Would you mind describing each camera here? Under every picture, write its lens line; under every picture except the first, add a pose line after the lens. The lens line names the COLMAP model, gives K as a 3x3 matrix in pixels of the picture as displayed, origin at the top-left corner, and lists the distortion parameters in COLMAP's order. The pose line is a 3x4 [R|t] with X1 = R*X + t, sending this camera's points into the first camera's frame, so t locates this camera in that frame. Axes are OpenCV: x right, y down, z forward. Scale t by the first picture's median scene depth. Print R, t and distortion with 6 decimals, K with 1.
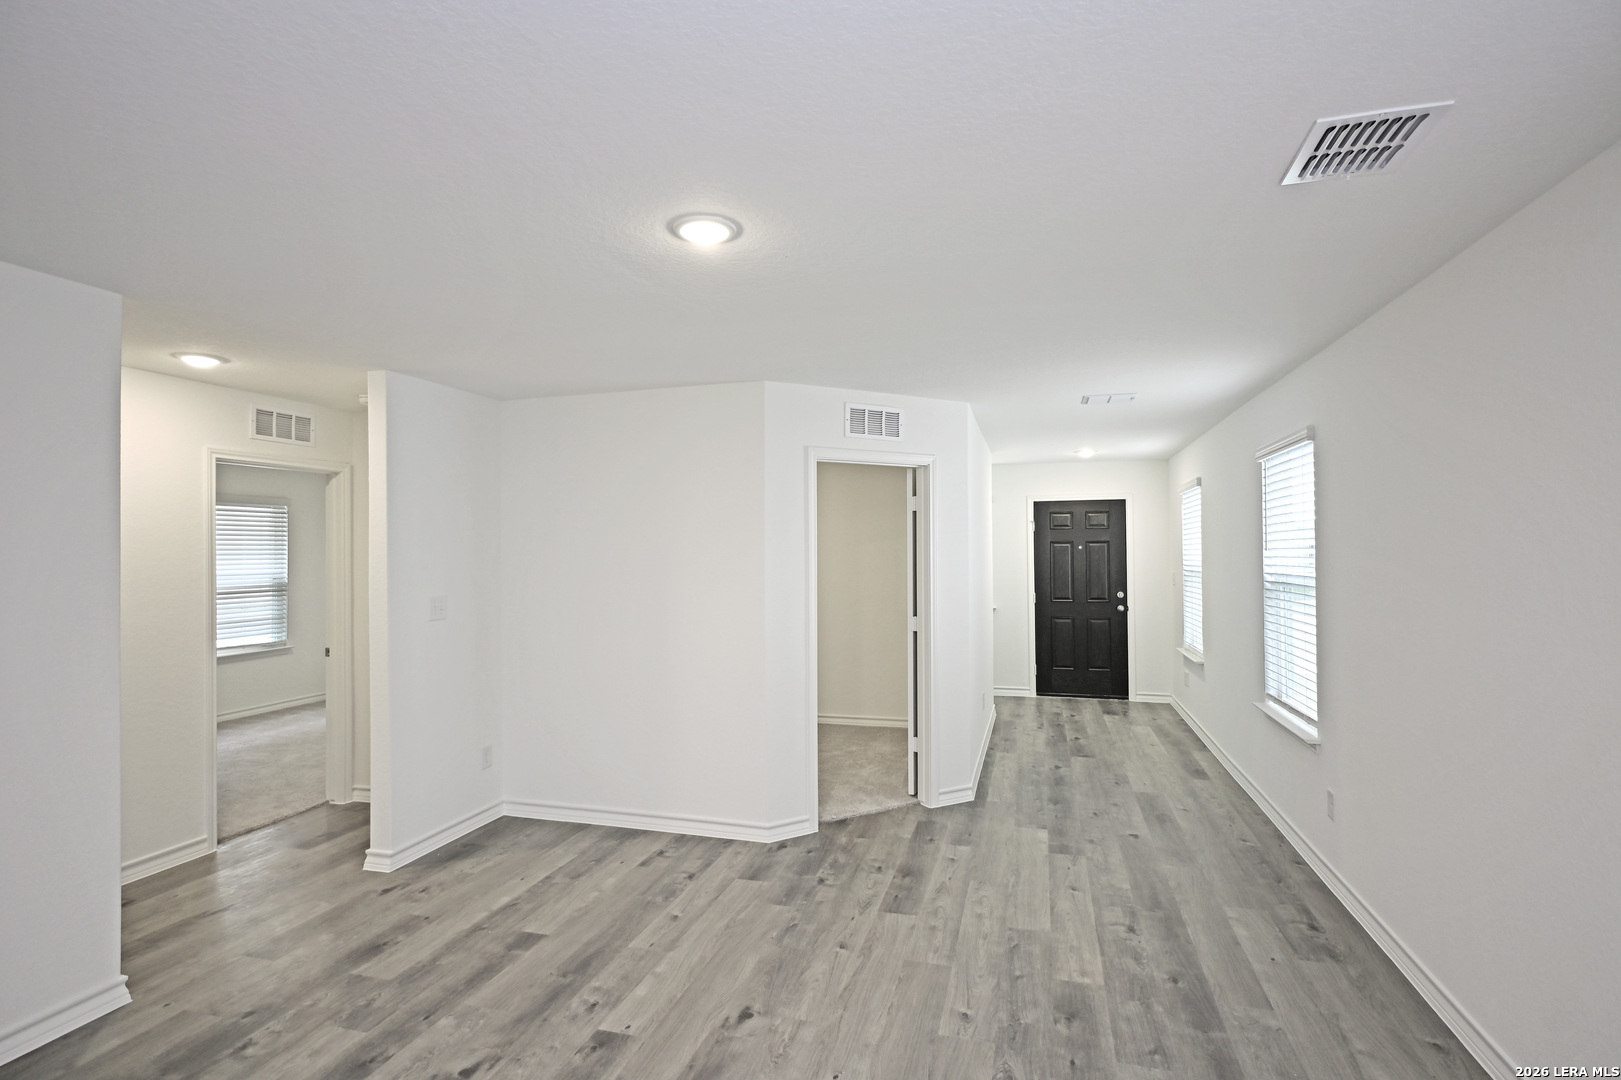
lens RADIAL K [[807.5, 0, 810.5], [0, 807.5, 540.0], [0, 0, 1]] dist [0.002206, 0.001033]
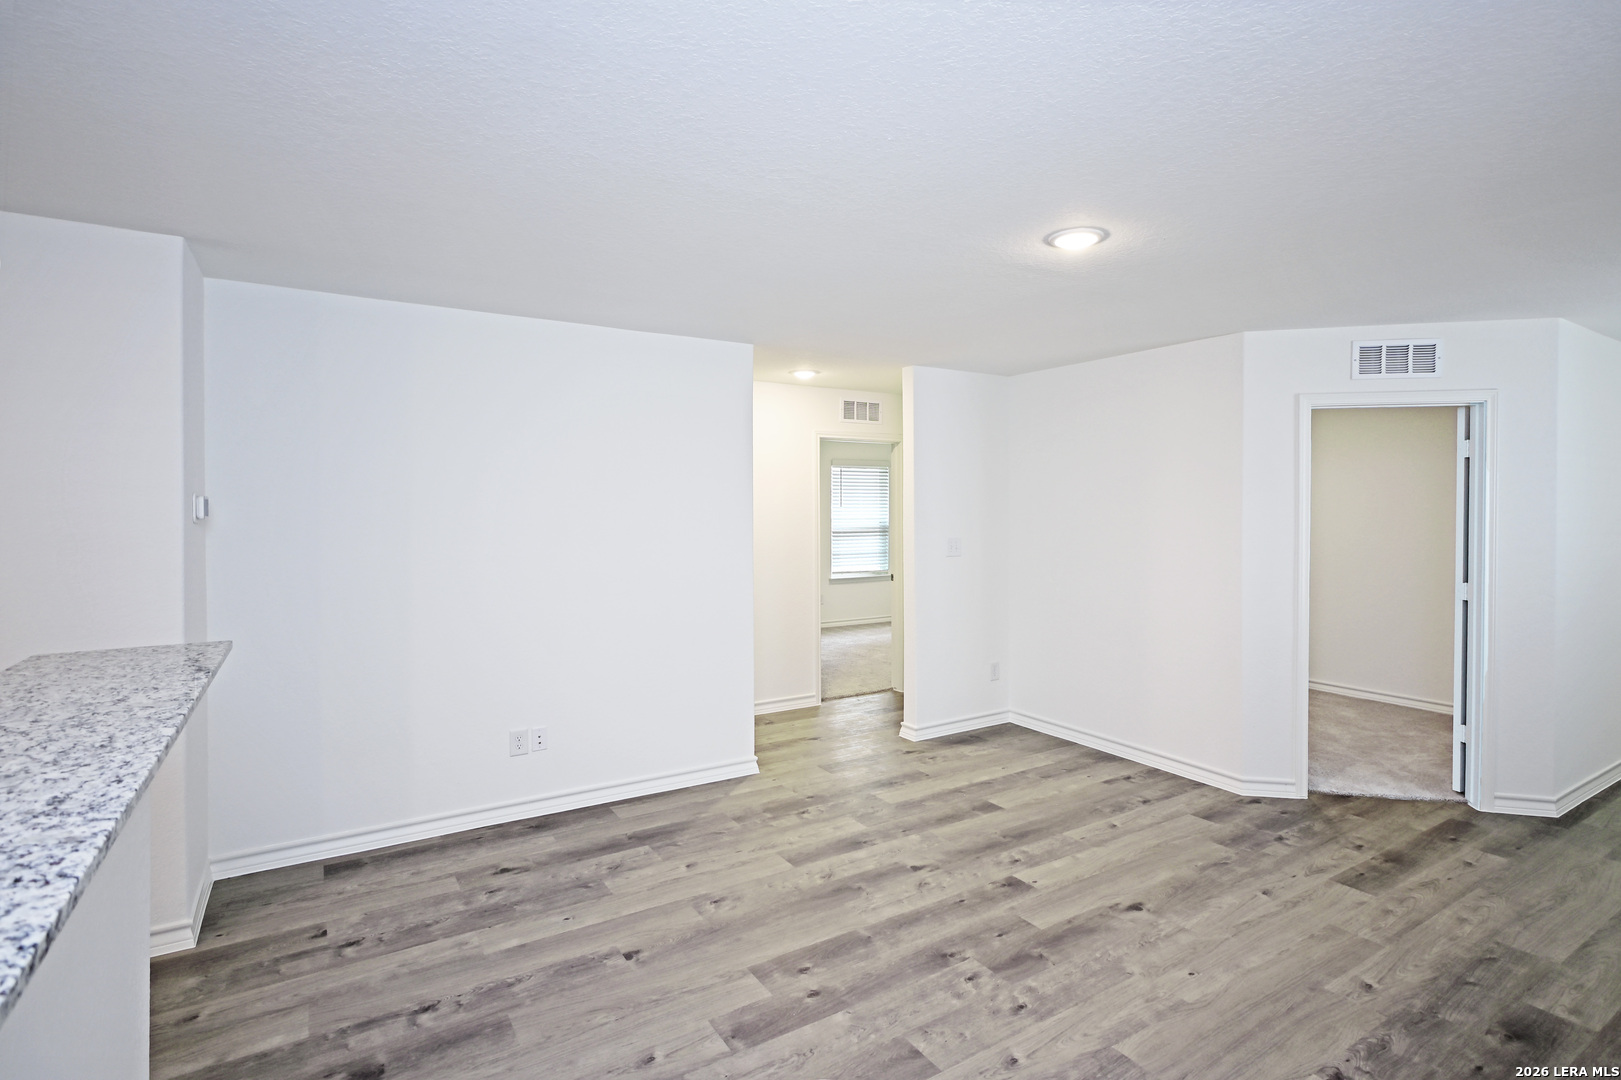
lens RADIAL K [[824.6, 0, 818.0], [0, 824.6, 529.9], [0, 0, 1]] dist [-0.001107, -0.000780]
pose [[0.747737, 0.027408, -0.663429, 0.251244], [0.004447, 0.998919, 0.046279, -0.004612], [0.663980, -0.037555, 0.746807, -0.114724]]
